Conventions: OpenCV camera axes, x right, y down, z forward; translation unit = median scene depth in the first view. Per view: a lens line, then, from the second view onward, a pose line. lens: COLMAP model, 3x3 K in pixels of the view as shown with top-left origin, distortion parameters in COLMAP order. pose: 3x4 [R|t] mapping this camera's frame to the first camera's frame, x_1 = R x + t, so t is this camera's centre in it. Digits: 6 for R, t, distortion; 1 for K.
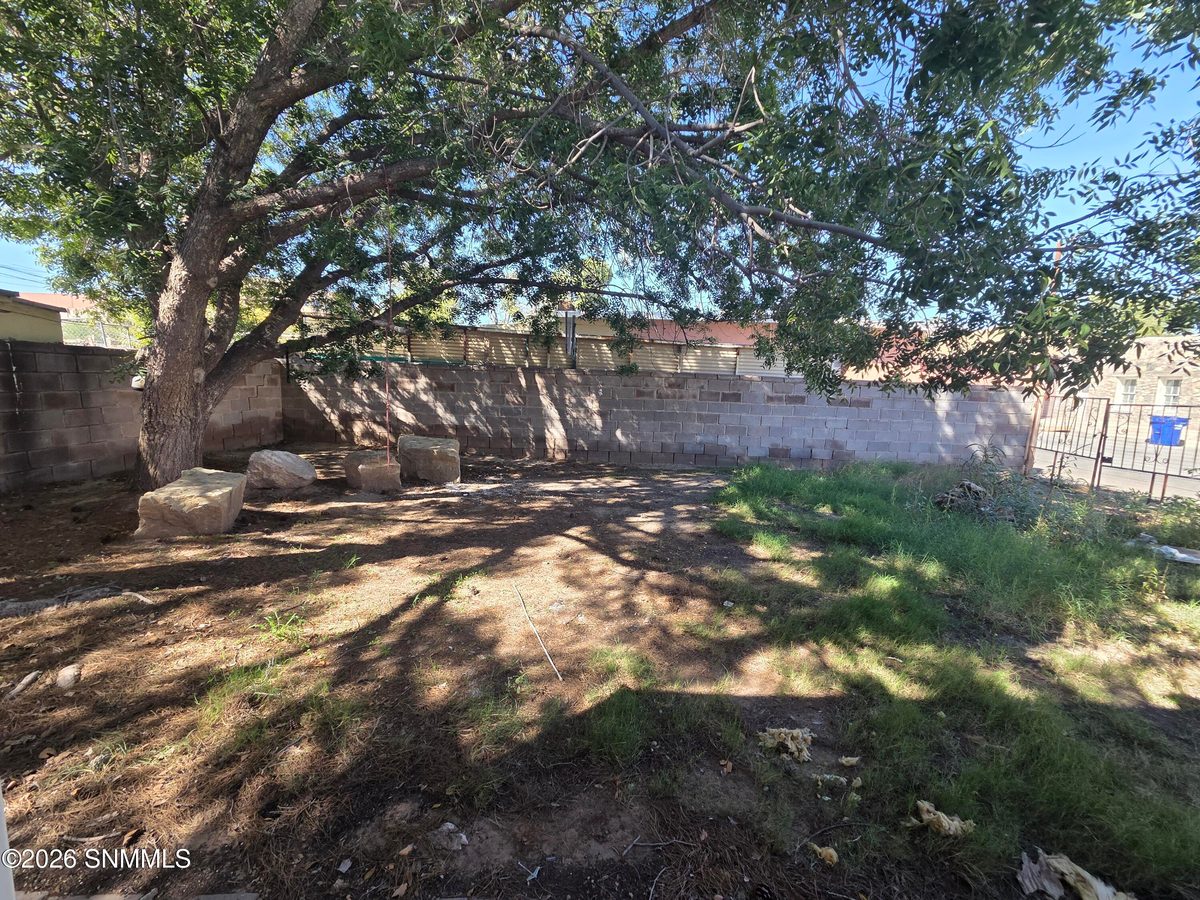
lens RADIAL K [[489.6, 0, 600.0], [0, 489.6, 450.0], [0, 0, 1]] dist [0.005695, -0.002314]
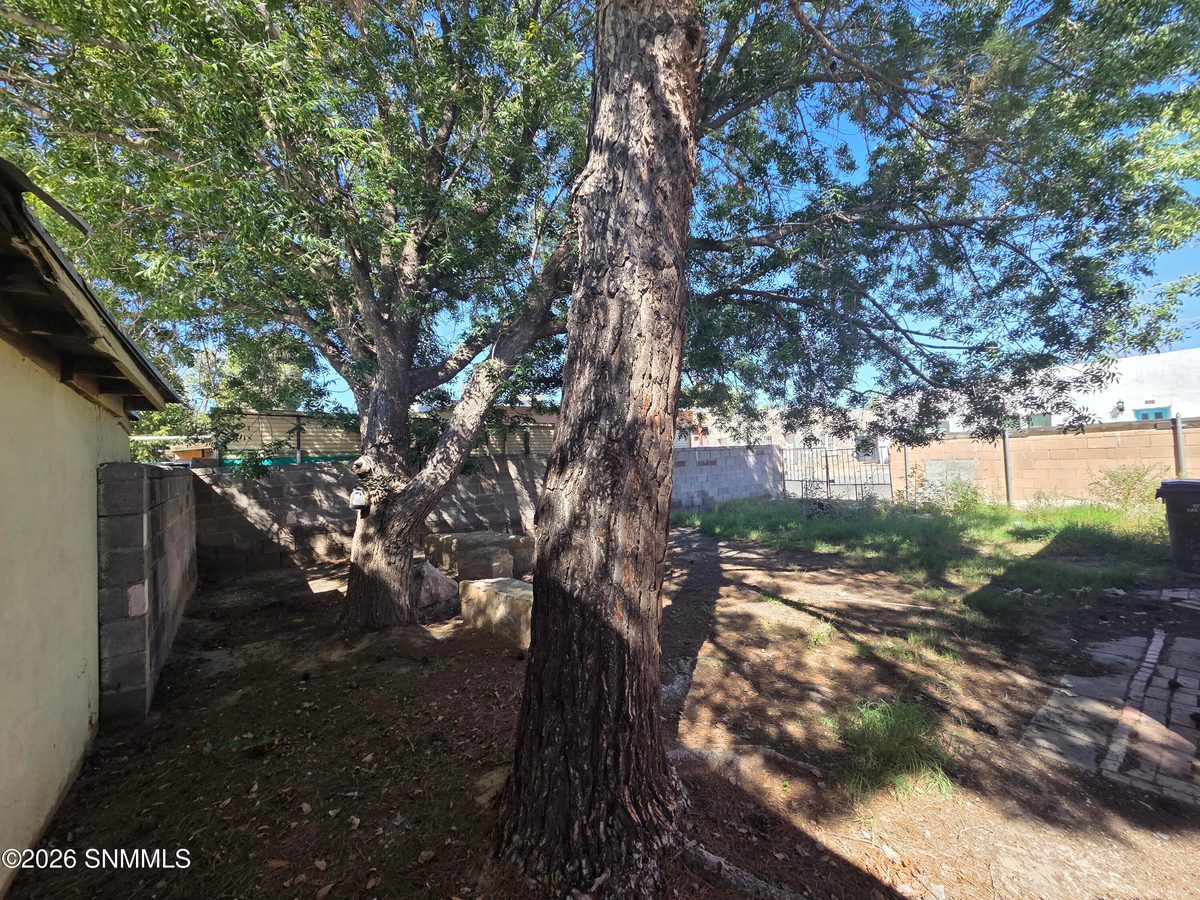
lens RADIAL K [[489.6, 0, 600.2], [0, 489.6, 449.5], [0, 0, 1]] dist [0.005695, -0.002314]
pose [[0.801733, -0.068367, 0.593759, -1.407638], [0.161989, 0.981109, -0.105760, -0.084479], [-0.575312, 0.180974, 0.797662, 0.093592]]
